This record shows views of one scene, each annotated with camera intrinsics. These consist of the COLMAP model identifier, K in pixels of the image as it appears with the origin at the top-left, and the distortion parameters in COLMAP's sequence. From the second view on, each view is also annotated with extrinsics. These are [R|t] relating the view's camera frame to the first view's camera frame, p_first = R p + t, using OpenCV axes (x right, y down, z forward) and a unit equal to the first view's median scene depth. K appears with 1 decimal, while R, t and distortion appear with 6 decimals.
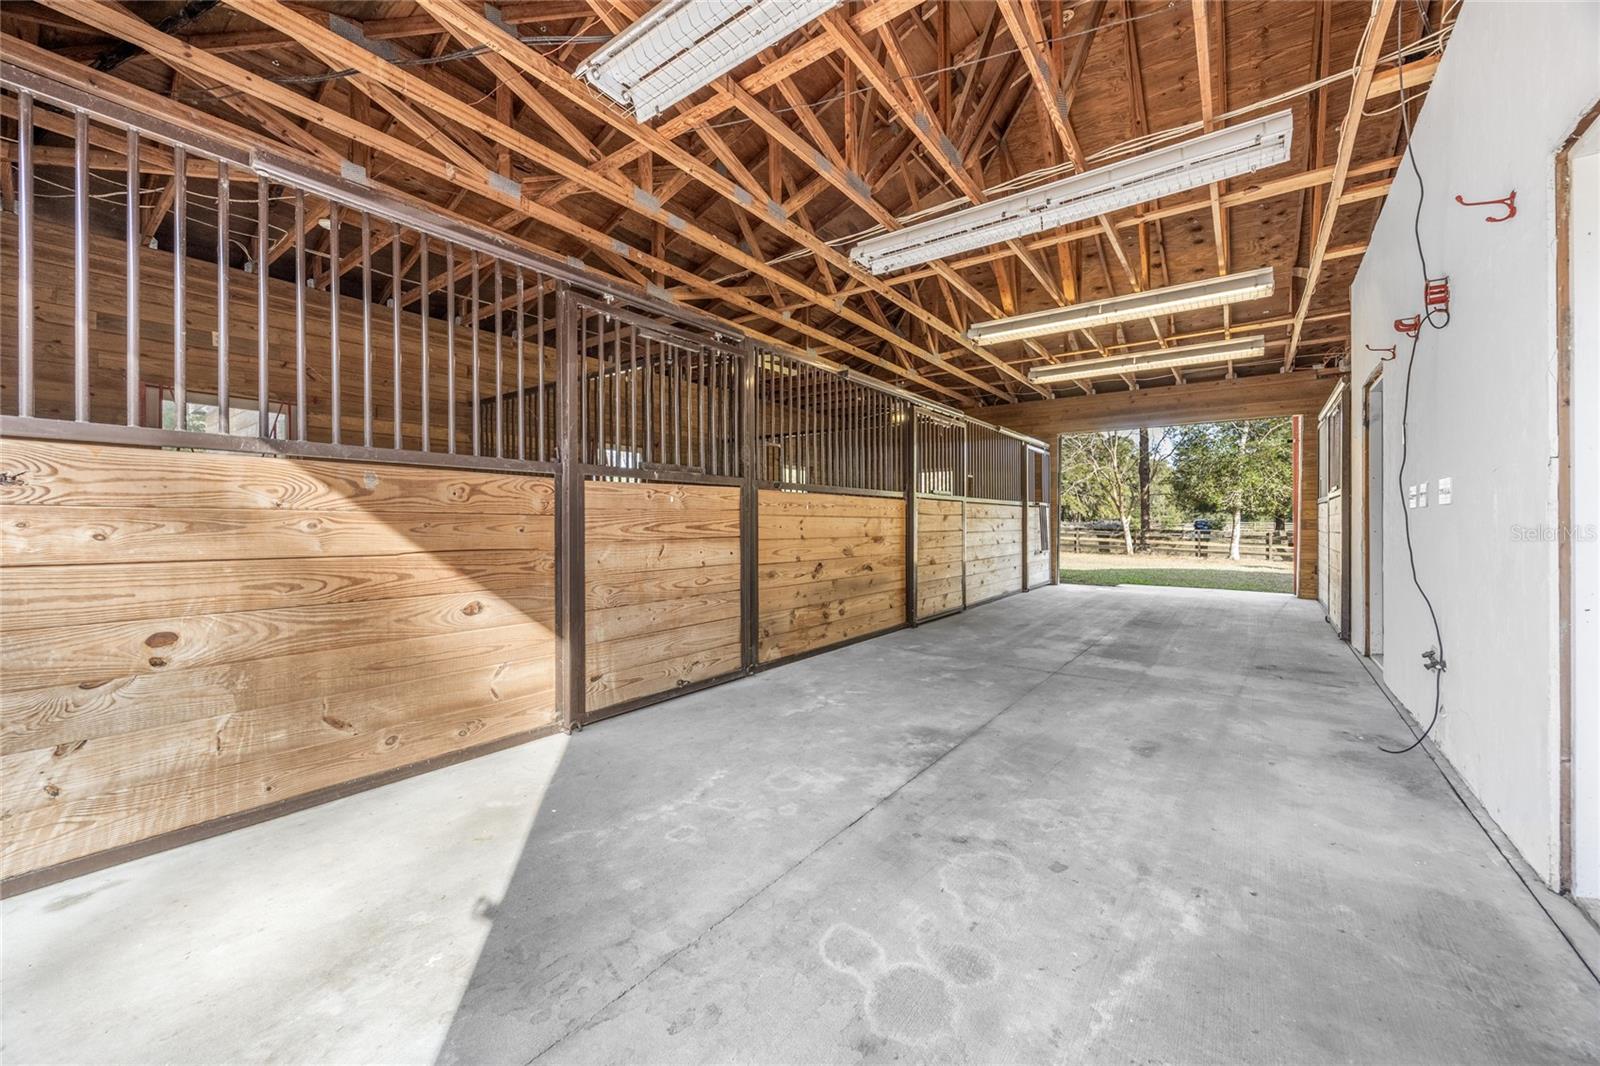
lens RADIAL K [[606.1, 0, 811.1], [0, 606.1, 522.5], [0, 0, 1]] dist [-0.004423, 0.000258]
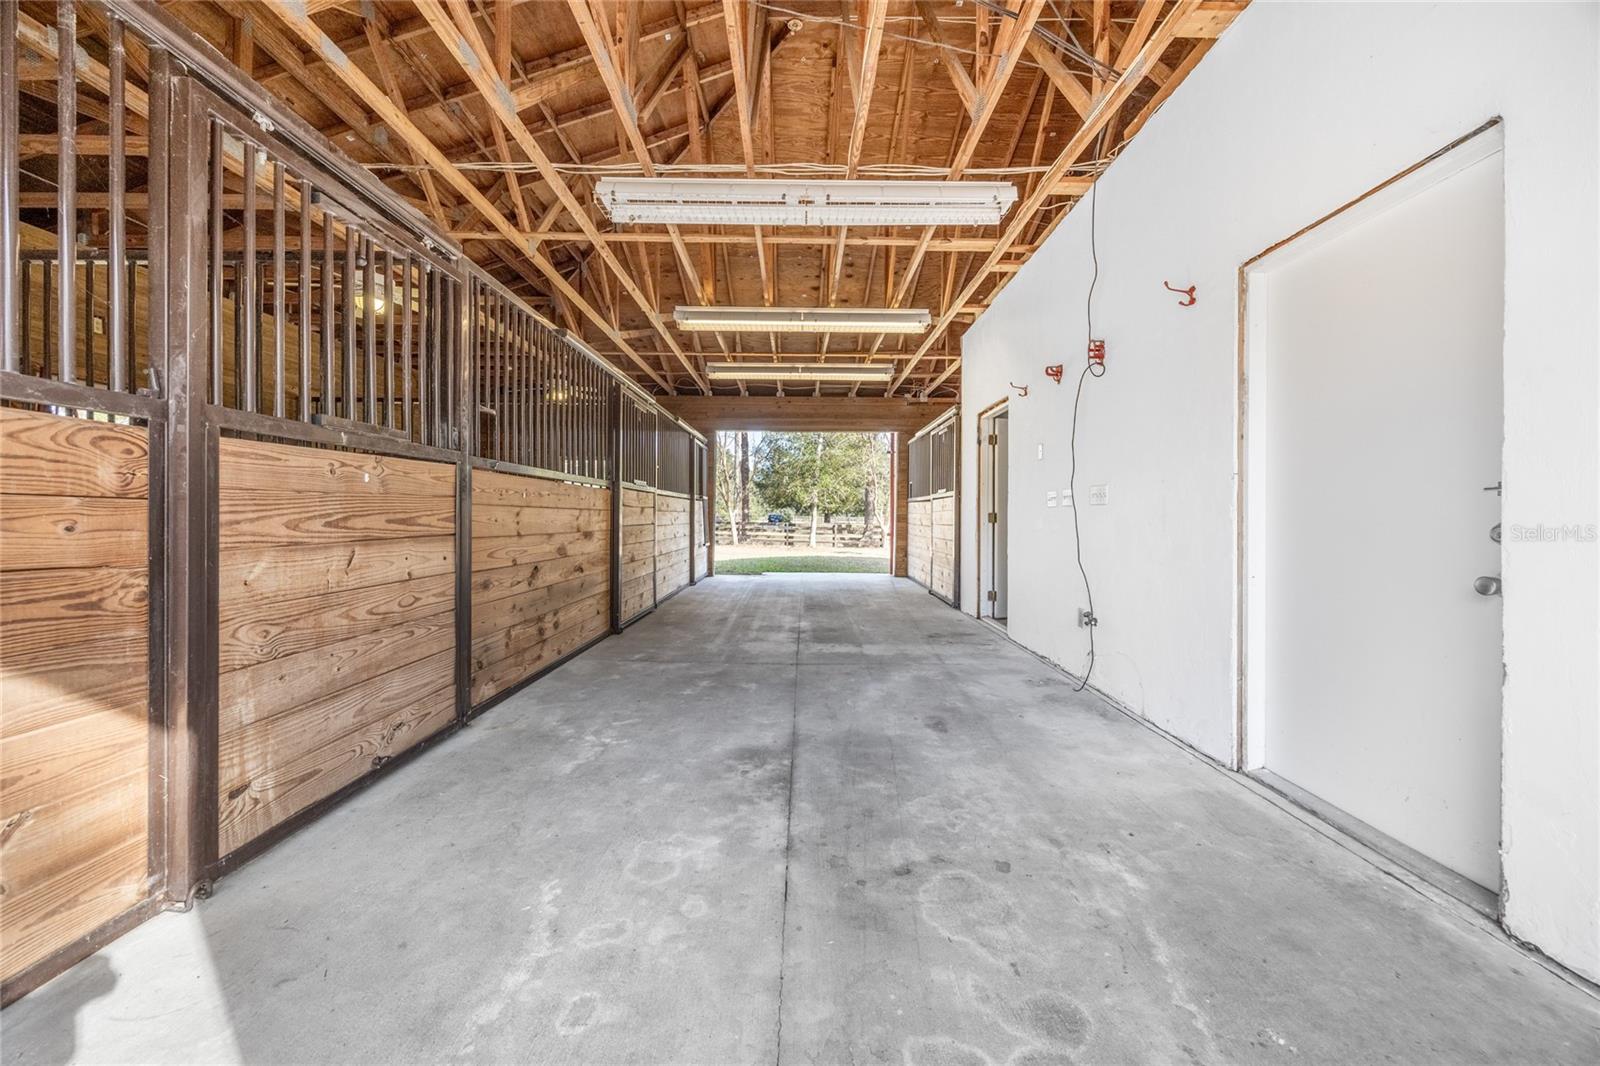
lens RADIAL K [[606.1, 0, 805.2], [0, 606.1, 516.6], [0, 0, 1]] dist [-0.004423, 0.000258]
pose [[0.805911, 0.003952, 0.592023, -0.237565], [-0.005222, 0.999986, 0.000433, 0.000194], [-0.592013, -0.003441, 0.805921, 0.215664]]
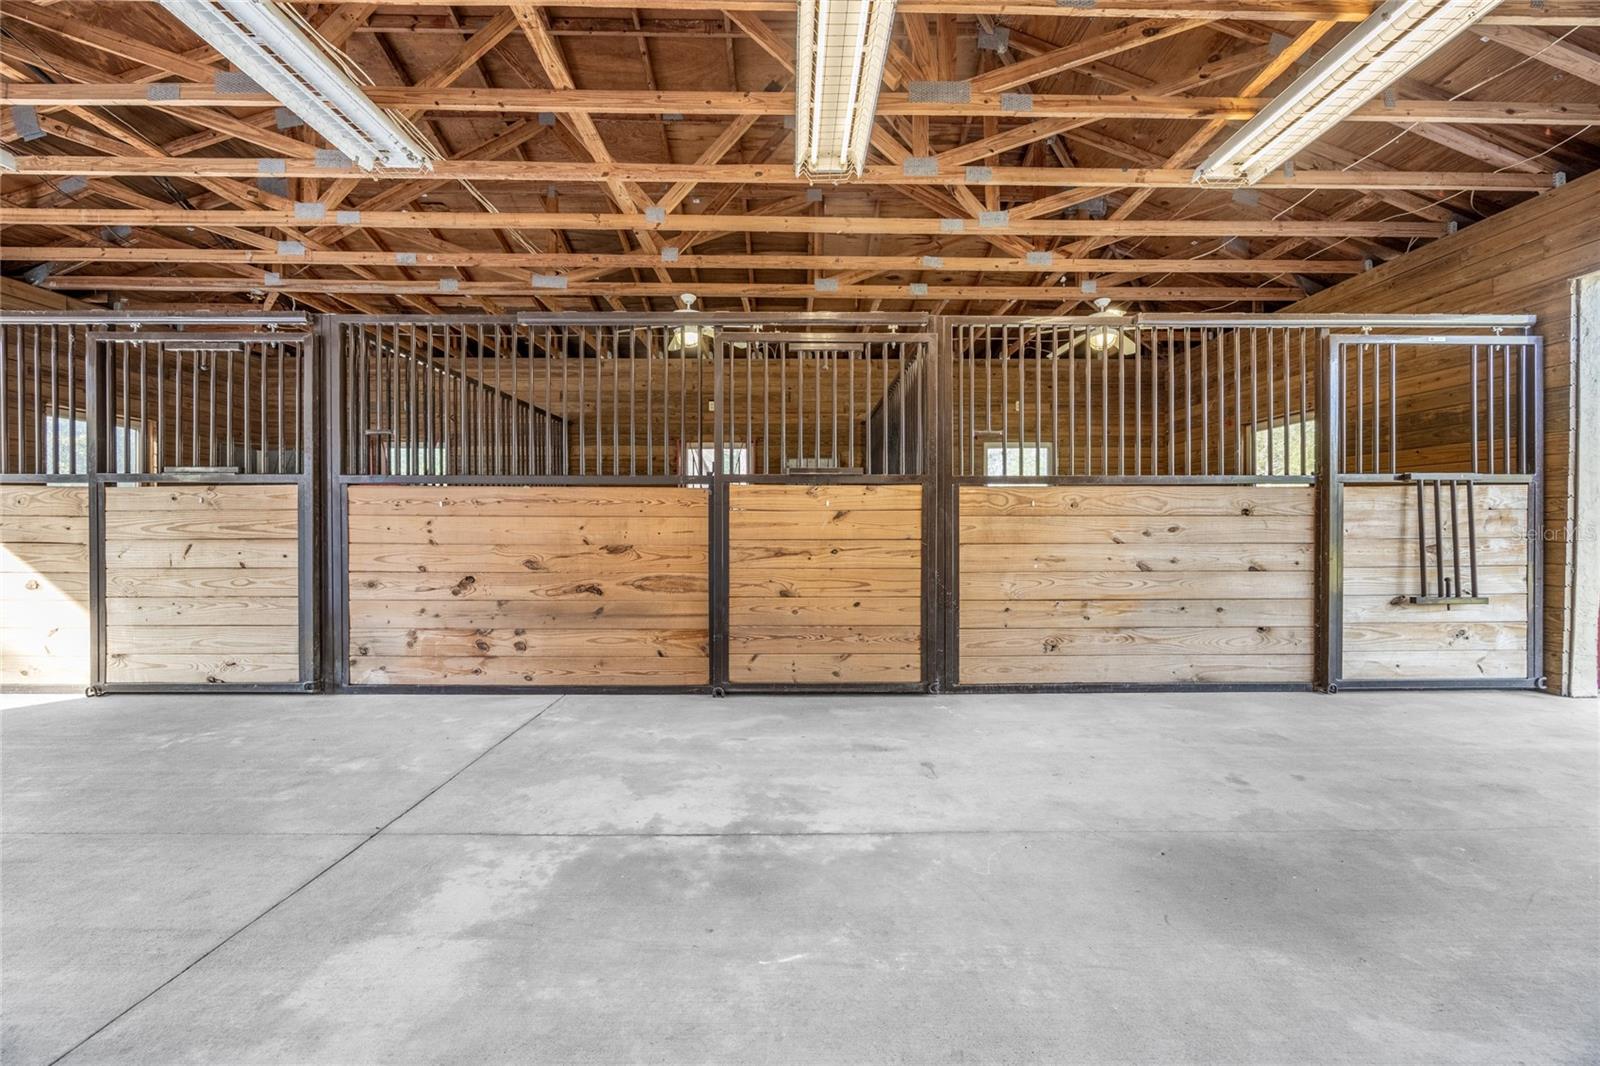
lens RADIAL K [[606.1, 0, 802.9], [0, 606.1, 525.0], [0, 0, 1]] dist [-0.004423, 0.000258]
pose [[0.598590, 0.003296, -0.801049, 1.230330], [-0.001819, 0.999995, 0.002755, -0.001157], [0.801054, -0.000192, 0.598592, 1.224732]]
